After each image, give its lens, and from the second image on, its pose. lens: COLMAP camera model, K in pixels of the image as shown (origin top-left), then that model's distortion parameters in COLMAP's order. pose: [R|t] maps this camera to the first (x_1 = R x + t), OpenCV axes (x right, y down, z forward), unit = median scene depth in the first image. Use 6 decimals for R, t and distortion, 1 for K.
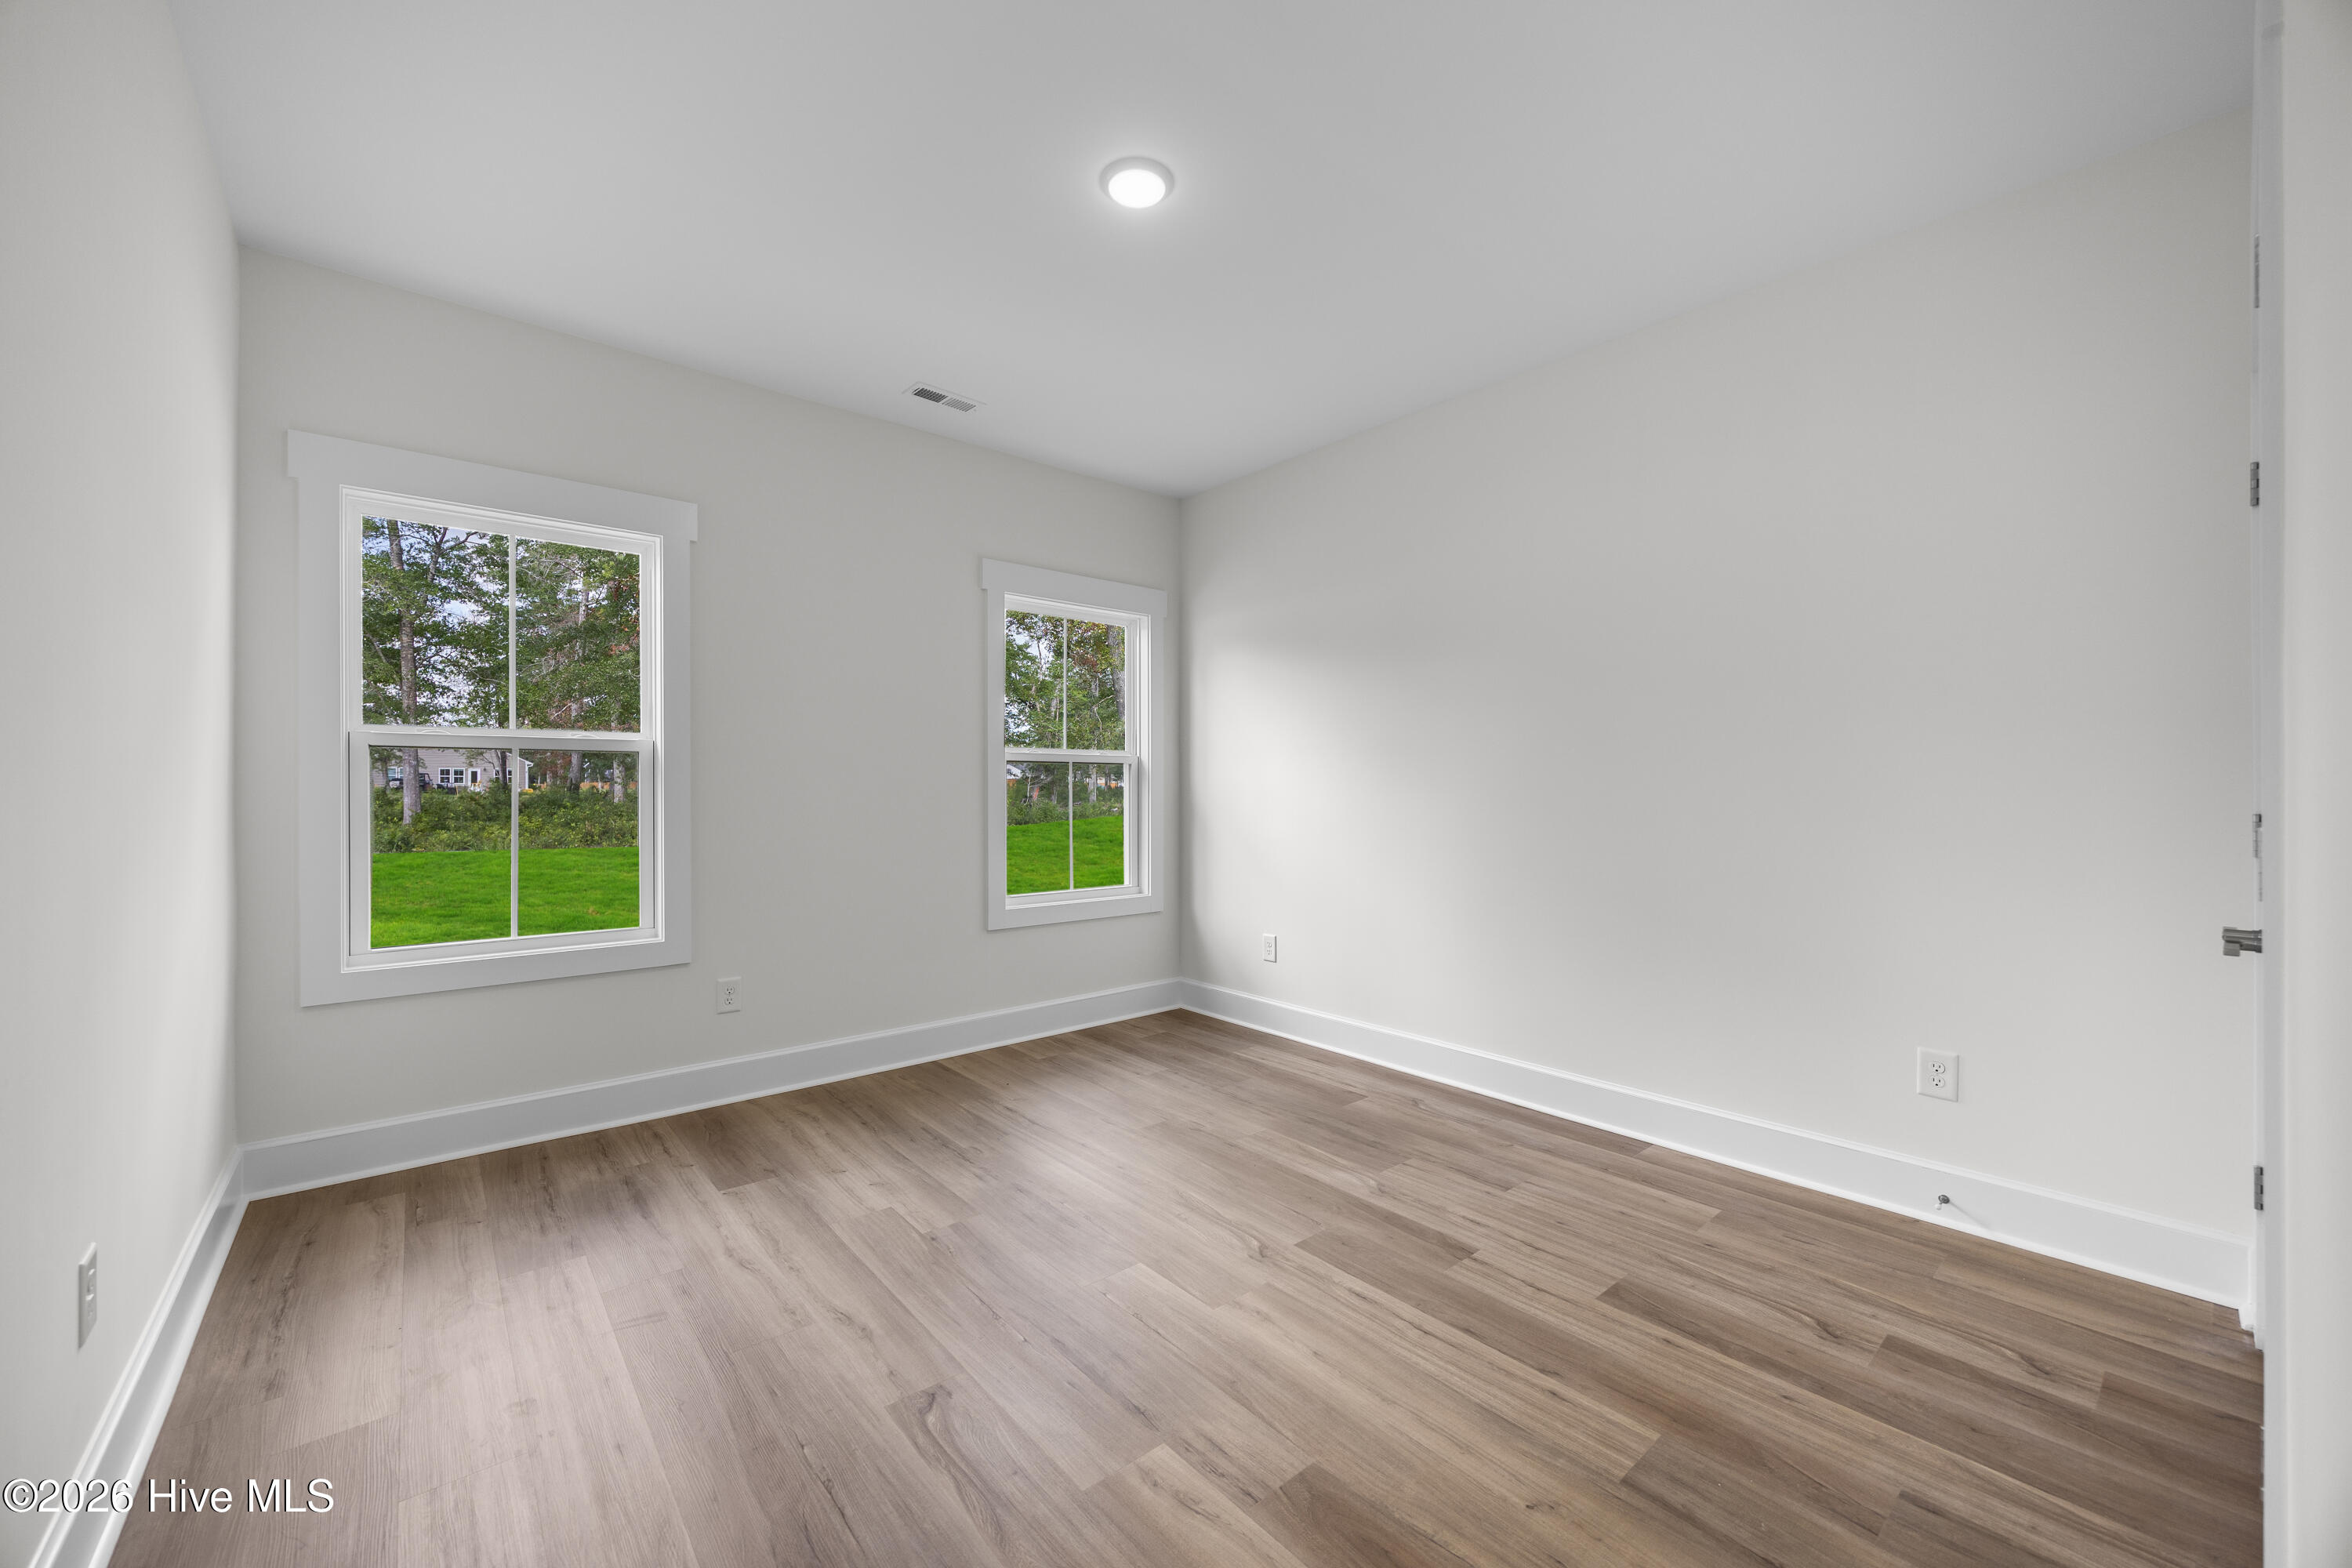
lens RADIAL K [[894.0, 0, 1173.6], [0, 894.0, 794.9], [0, 0, 1]] dist [0.000797, -0.000836]
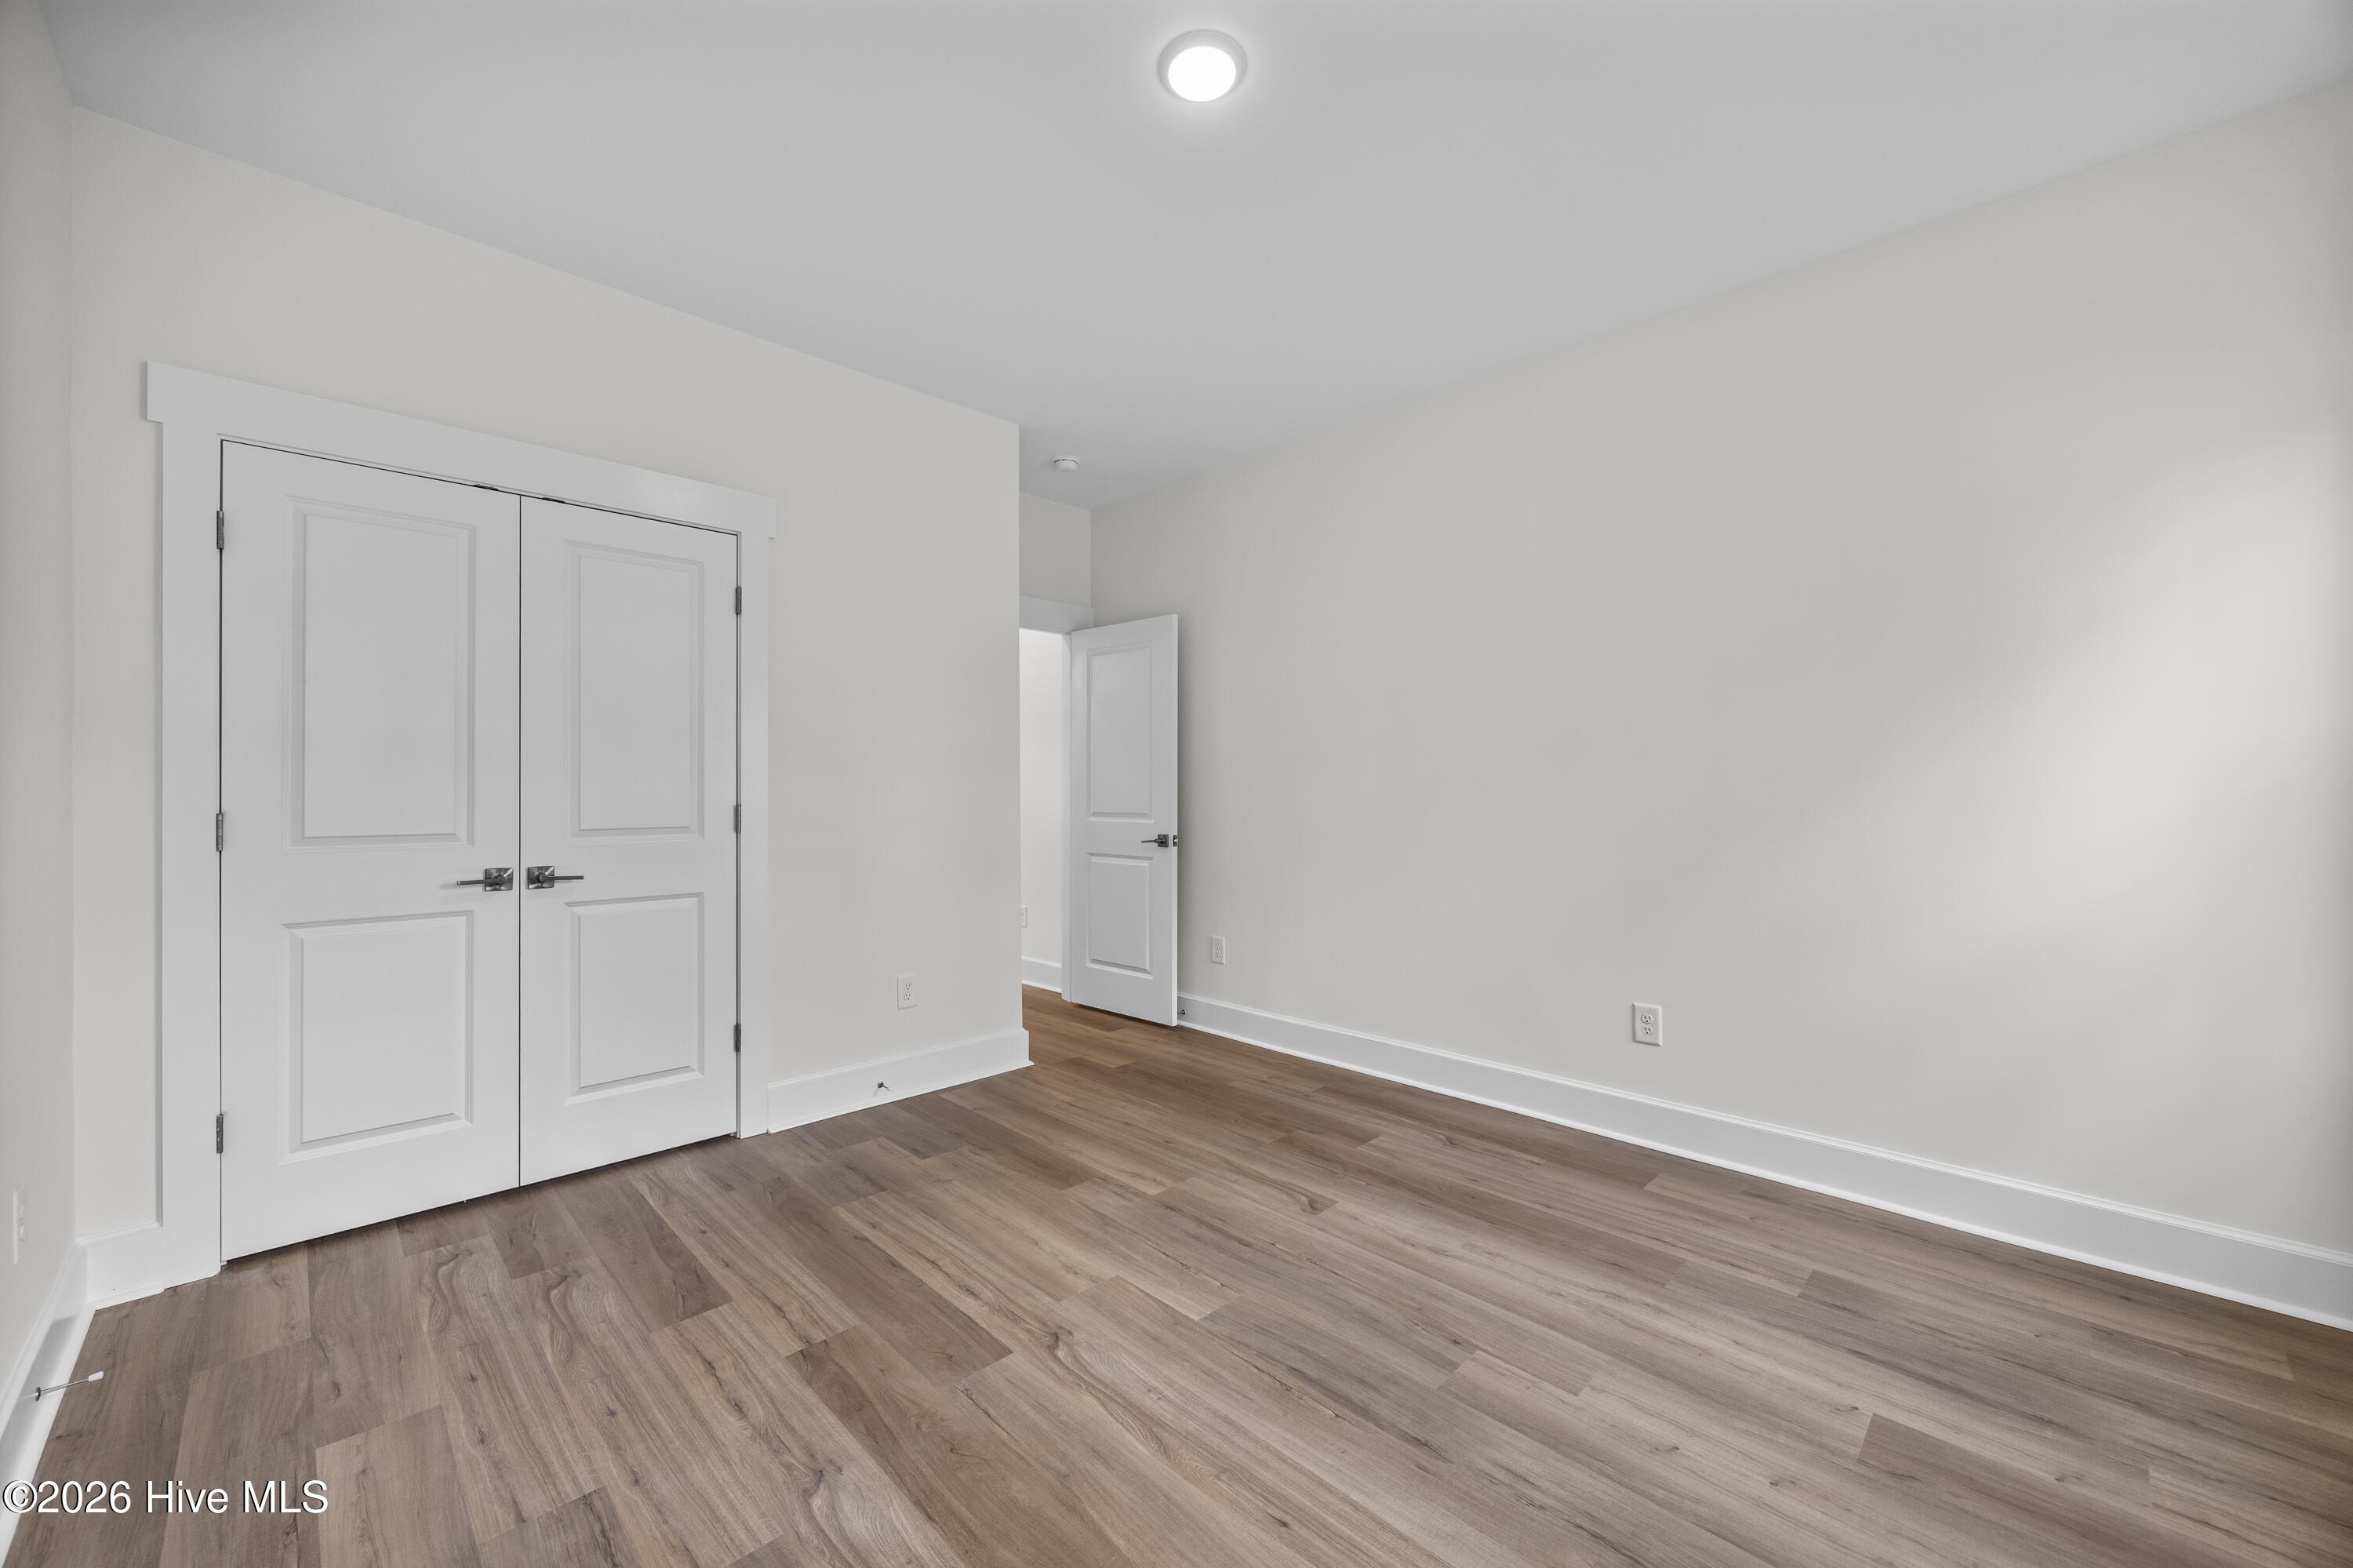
lens RADIAL K [[894.4, 0, 1168.2], [0, 894.4, 783.2], [0, 0, 1]] dist [0.000797, -0.000836]
pose [[-0.997439, 0.000703, -0.071517, 0.057042], [0.000645, 0.999999, 0.000840, -0.015707], [0.071517, 0.000791, -0.997439, 1.986324]]
